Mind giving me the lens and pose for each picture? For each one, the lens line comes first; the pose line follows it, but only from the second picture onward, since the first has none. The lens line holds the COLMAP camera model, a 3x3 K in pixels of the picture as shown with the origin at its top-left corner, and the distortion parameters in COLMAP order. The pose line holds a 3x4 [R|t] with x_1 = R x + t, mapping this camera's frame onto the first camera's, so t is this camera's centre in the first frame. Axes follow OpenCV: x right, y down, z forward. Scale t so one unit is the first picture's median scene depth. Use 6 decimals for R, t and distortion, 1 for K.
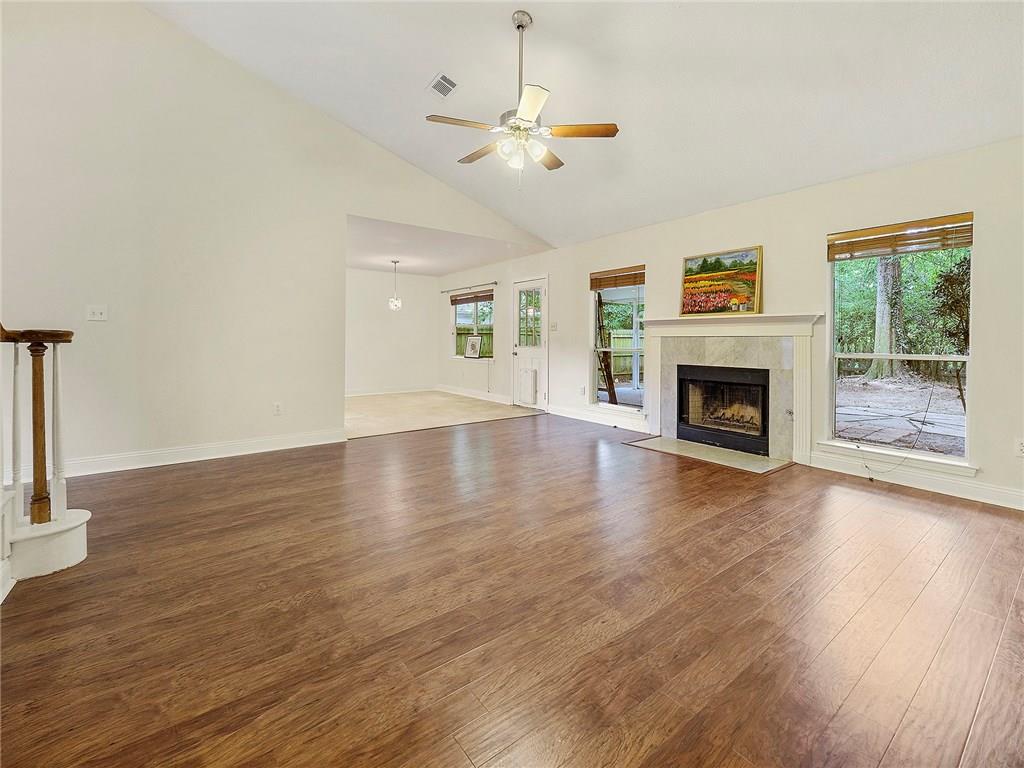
lens RADIAL K [[440.4, 0, 512.0], [0, 440.4, 384.0], [0, 0, 1]] dist [-0.002018, -0.000243]
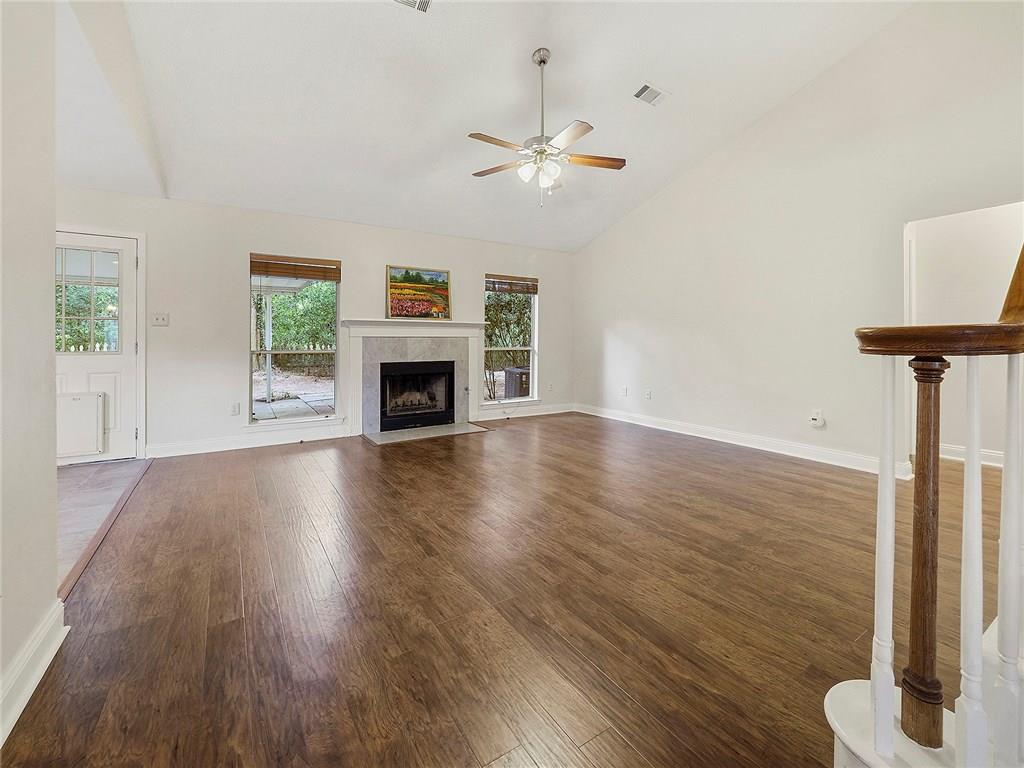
lens RADIAL K [[440.4, 0, 512.0], [0, 440.4, 384.0], [0, 0, 1]] dist [-0.002018, -0.000243]
pose [[0.074971, -0.104008, 0.991747, -0.742606], [0.101124, 0.990212, 0.096203, -0.070819], [-0.992045, 0.093077, 0.084755, 0.658192]]
